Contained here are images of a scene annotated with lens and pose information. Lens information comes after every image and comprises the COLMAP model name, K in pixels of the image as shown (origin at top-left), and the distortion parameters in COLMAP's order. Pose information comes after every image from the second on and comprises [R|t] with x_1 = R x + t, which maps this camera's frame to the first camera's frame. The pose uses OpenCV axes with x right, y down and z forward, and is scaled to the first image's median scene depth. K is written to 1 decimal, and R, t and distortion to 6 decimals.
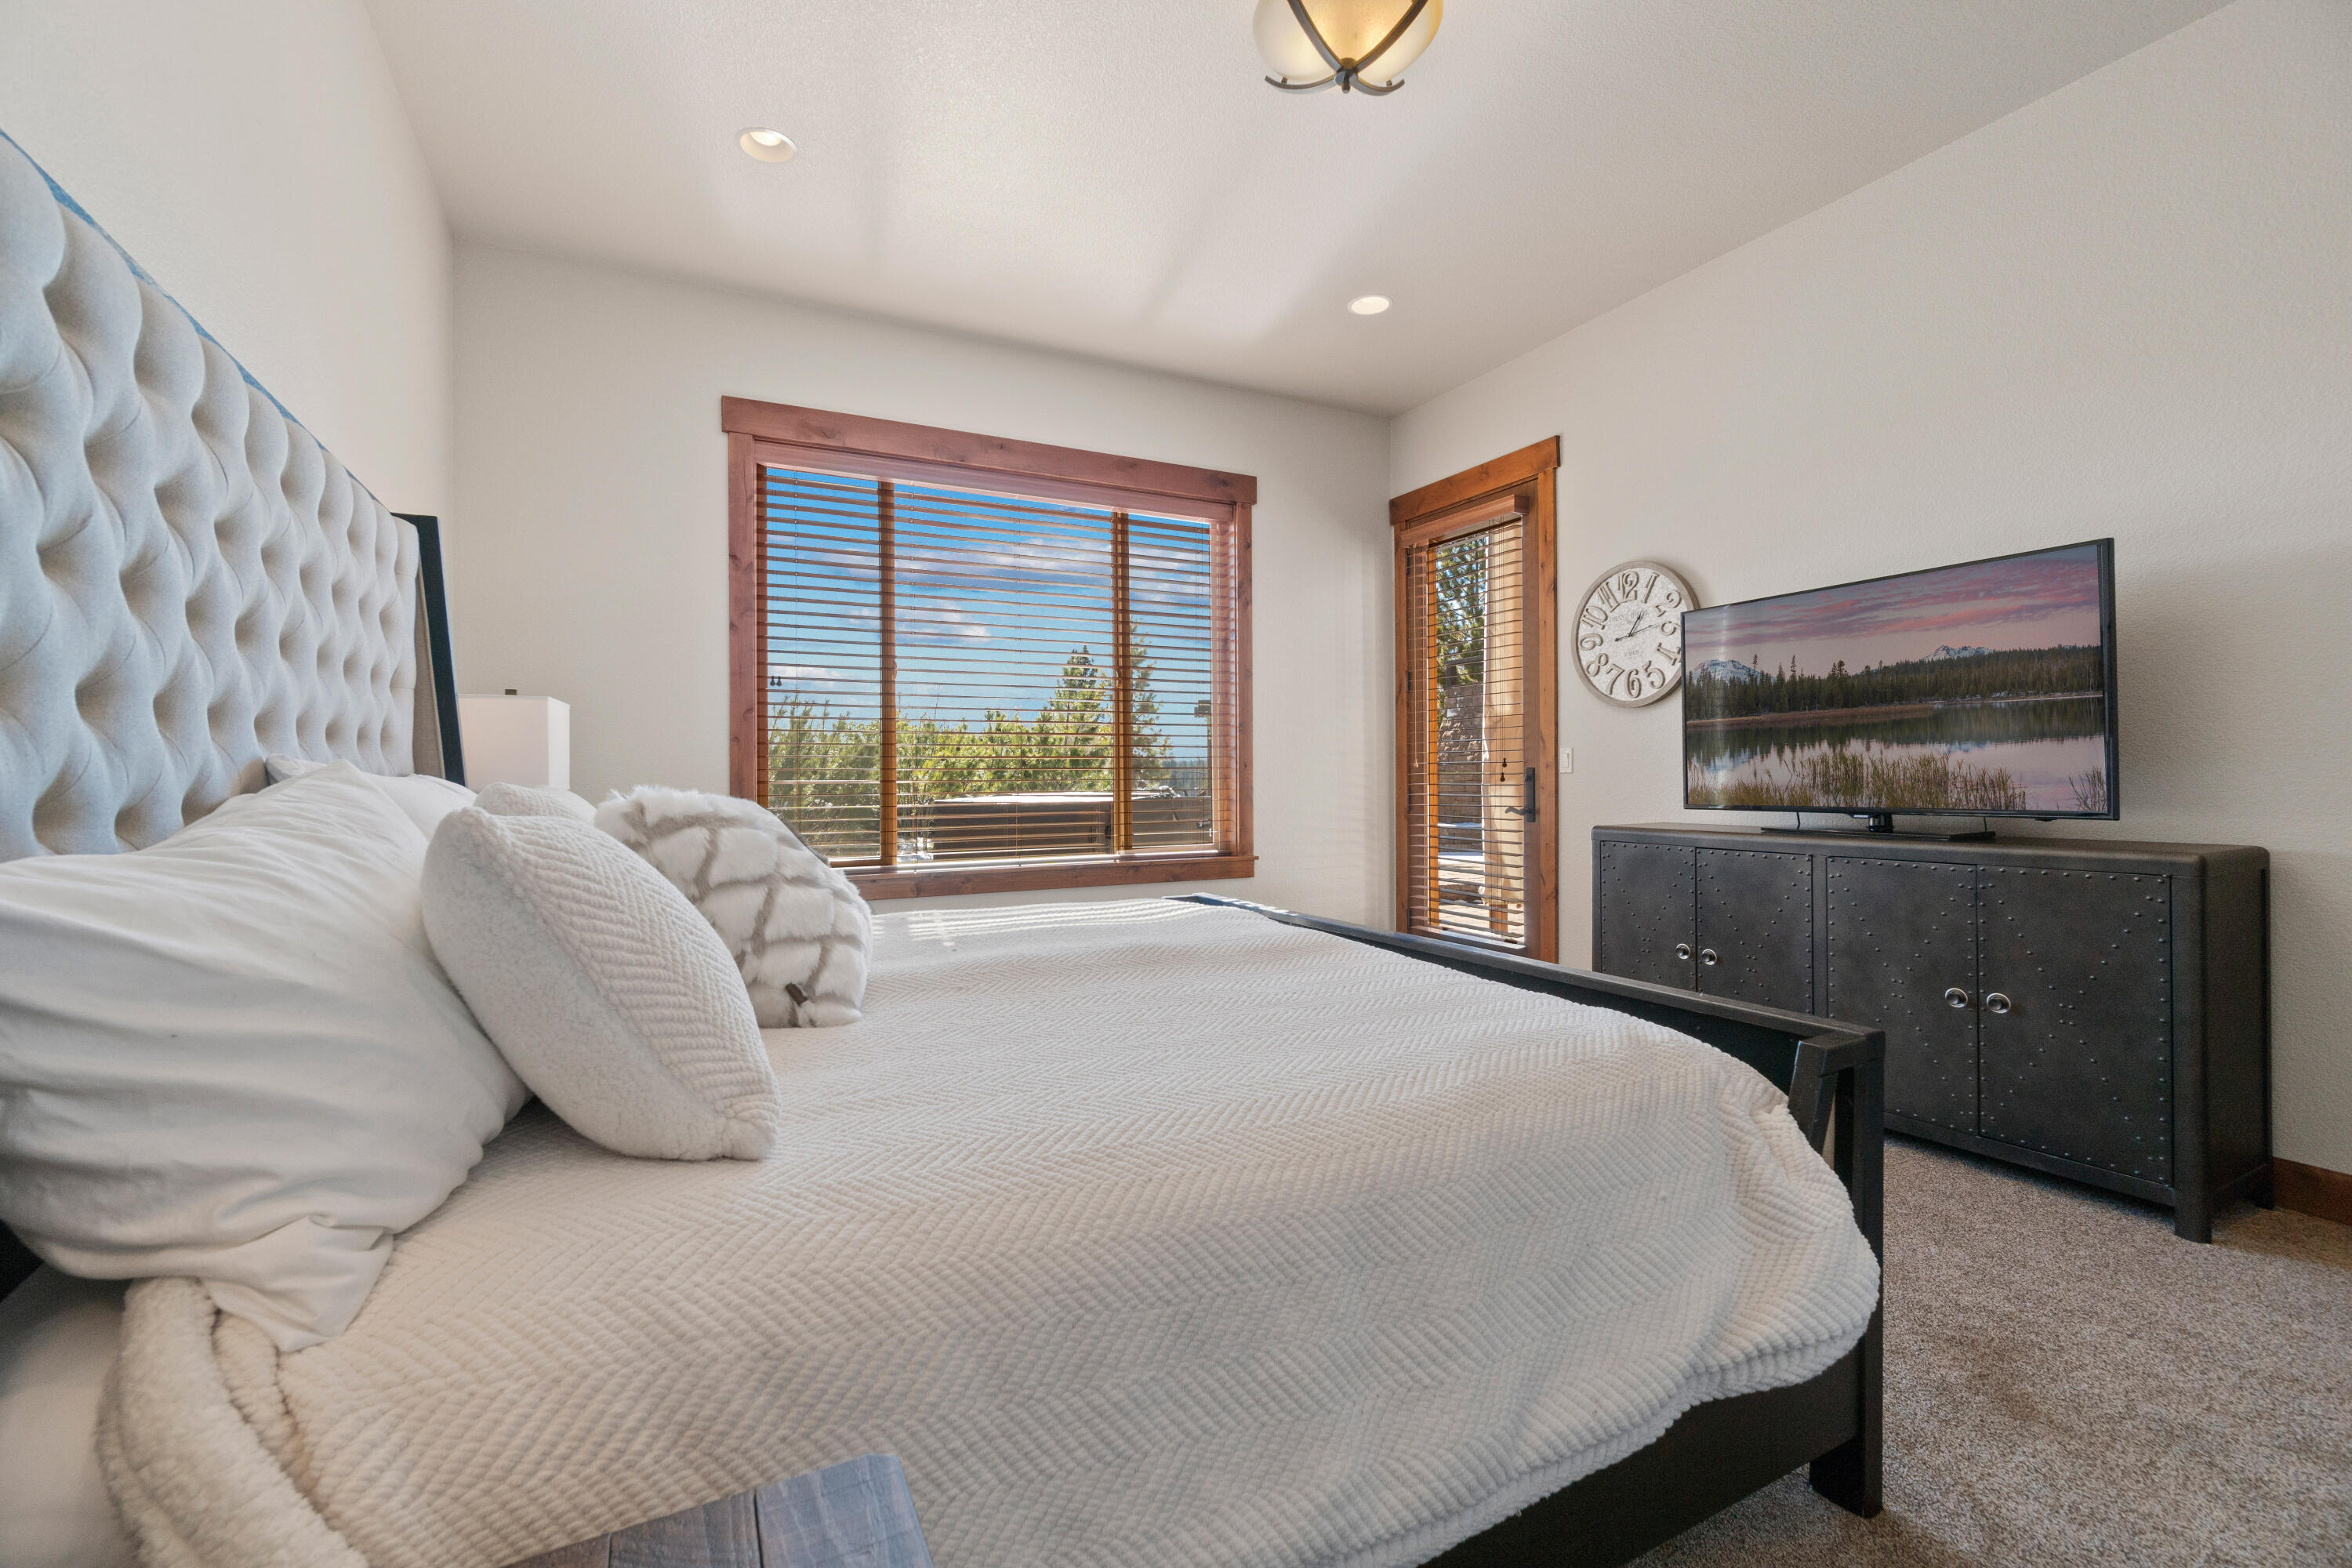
lens RADIAL K [[1008.0, 0, 1177.0], [0, 1008.0, 776.3], [0, 0, 1]] dist [-0.004578, 0.001085]
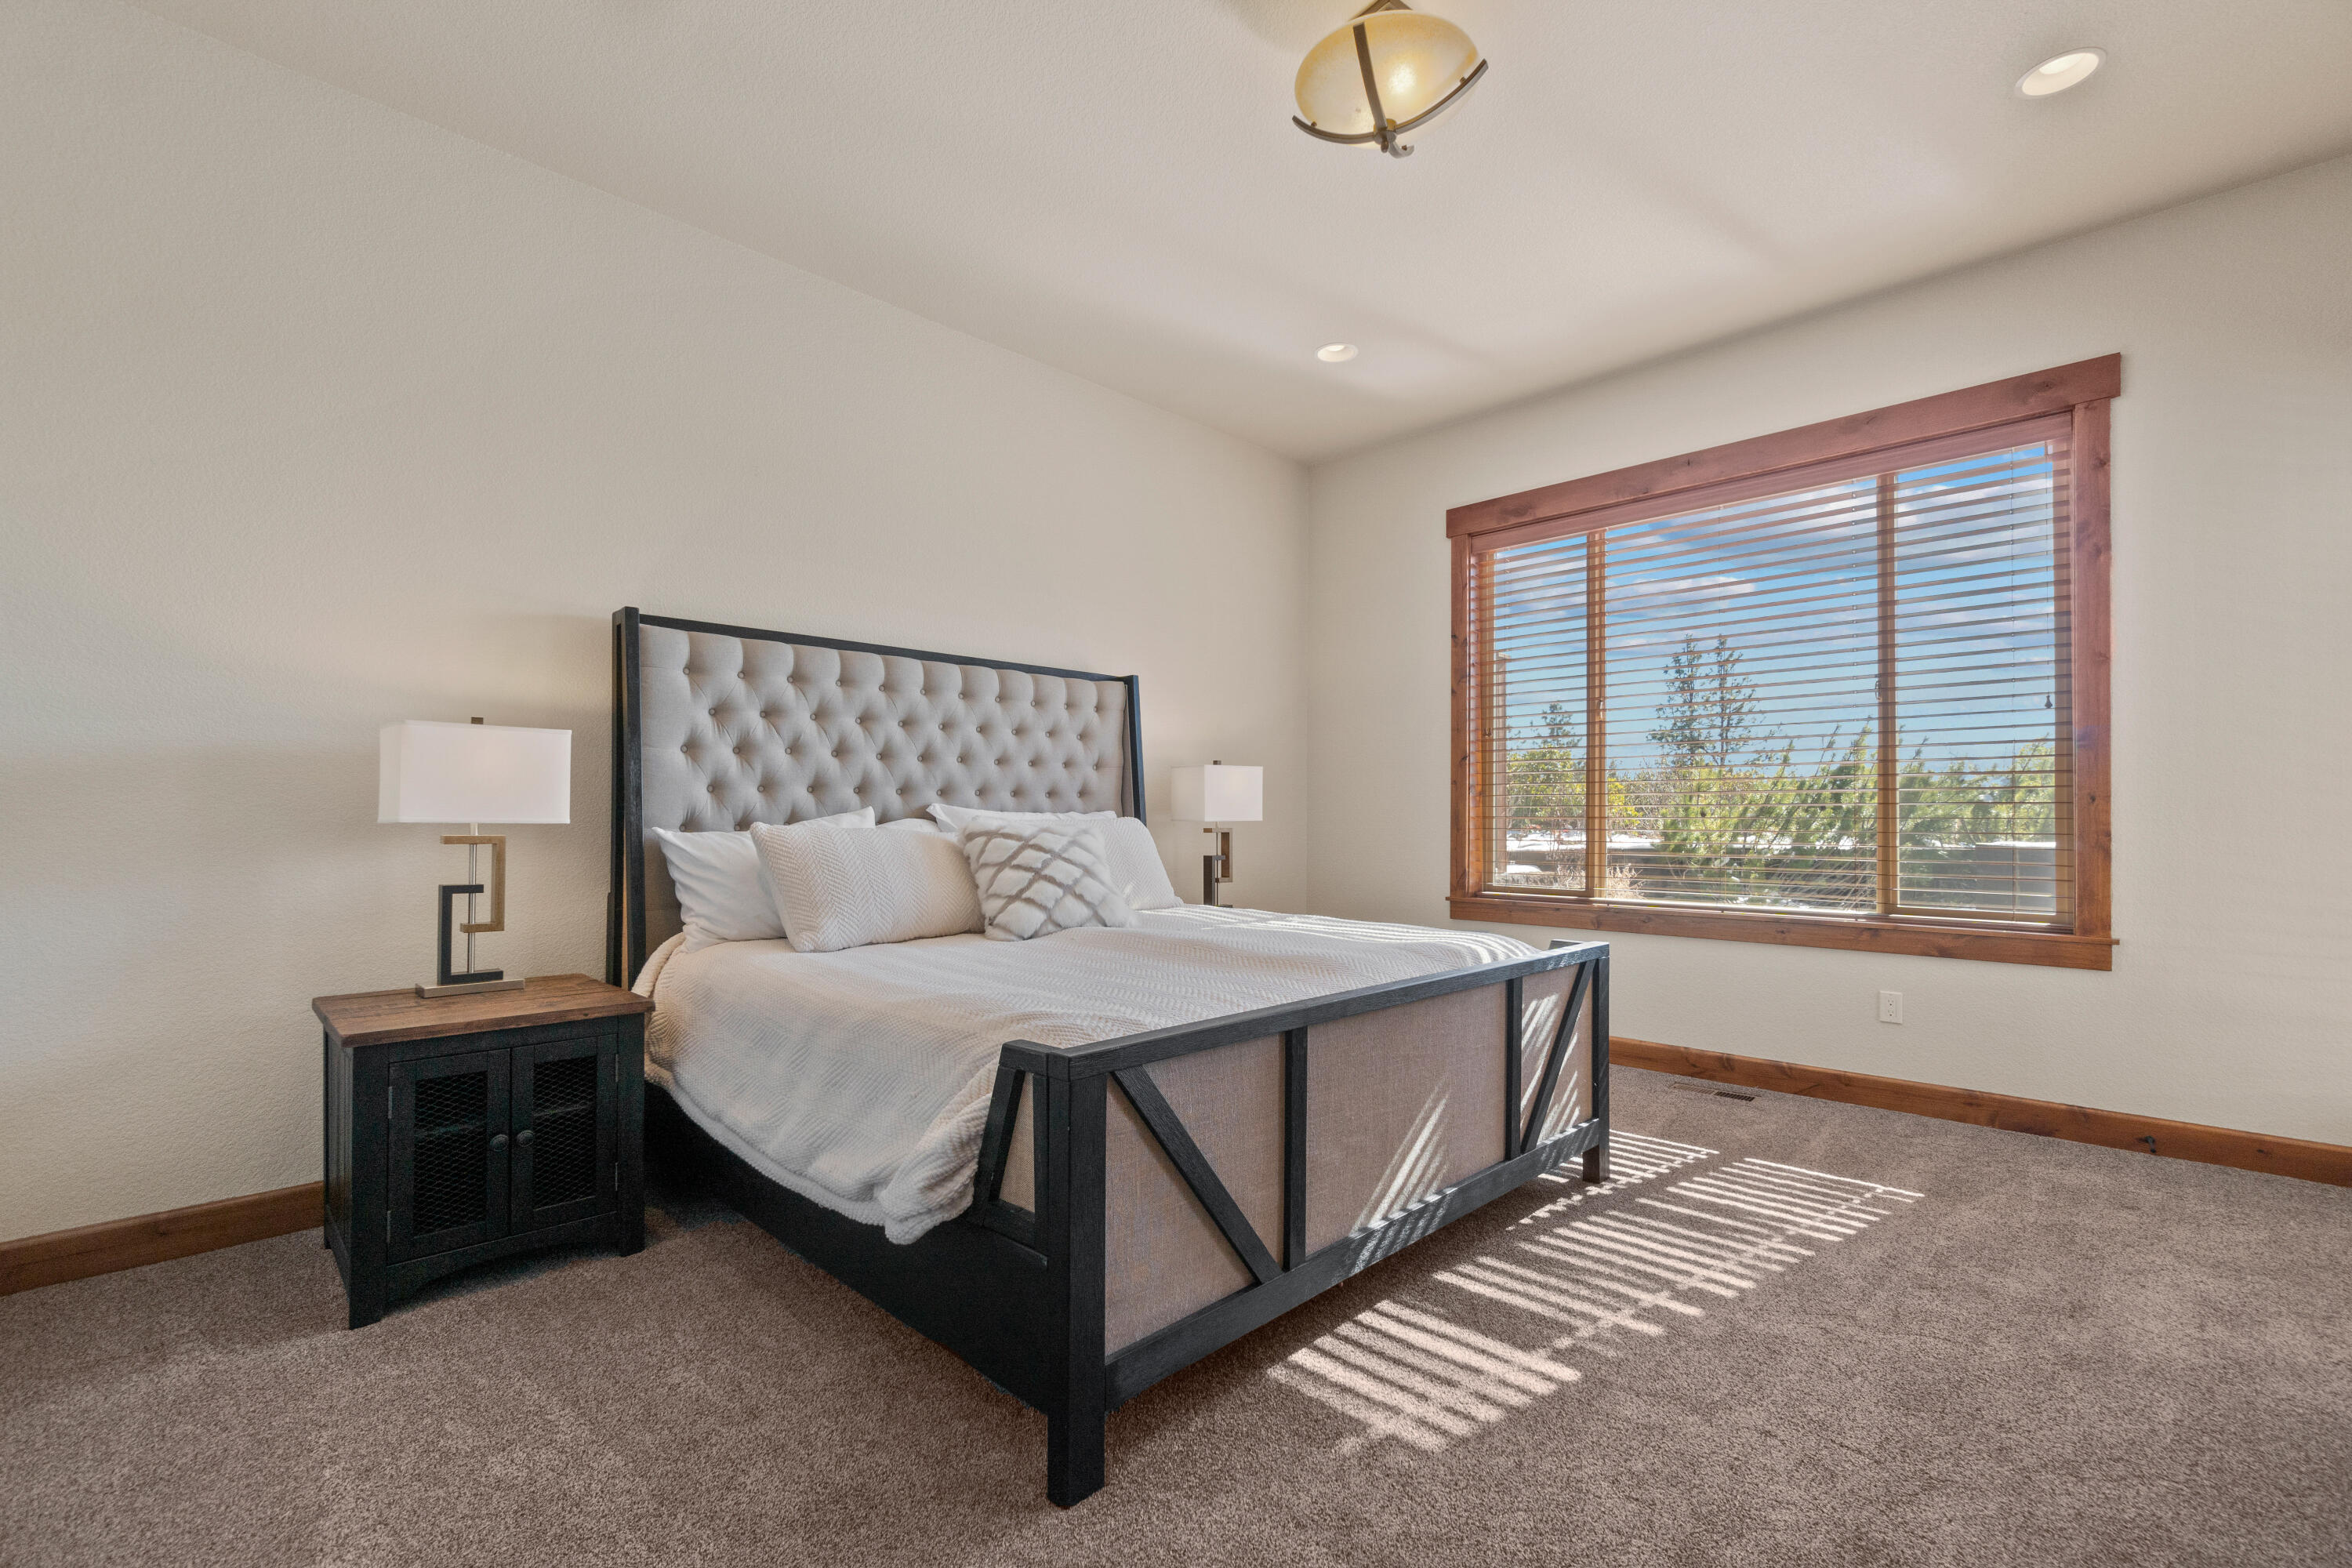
lens RADIAL K [[1008.0, 0, 1172.1], [0, 1008.0, 800.2], [0, 0, 1]] dist [-0.004578, 0.001085]
pose [[0.316287, -0.009303, -0.948618, 0.600040], [-0.002151, 0.999942, -0.010524, -0.001714], [0.948661, 0.005369, 0.316248, 0.265535]]
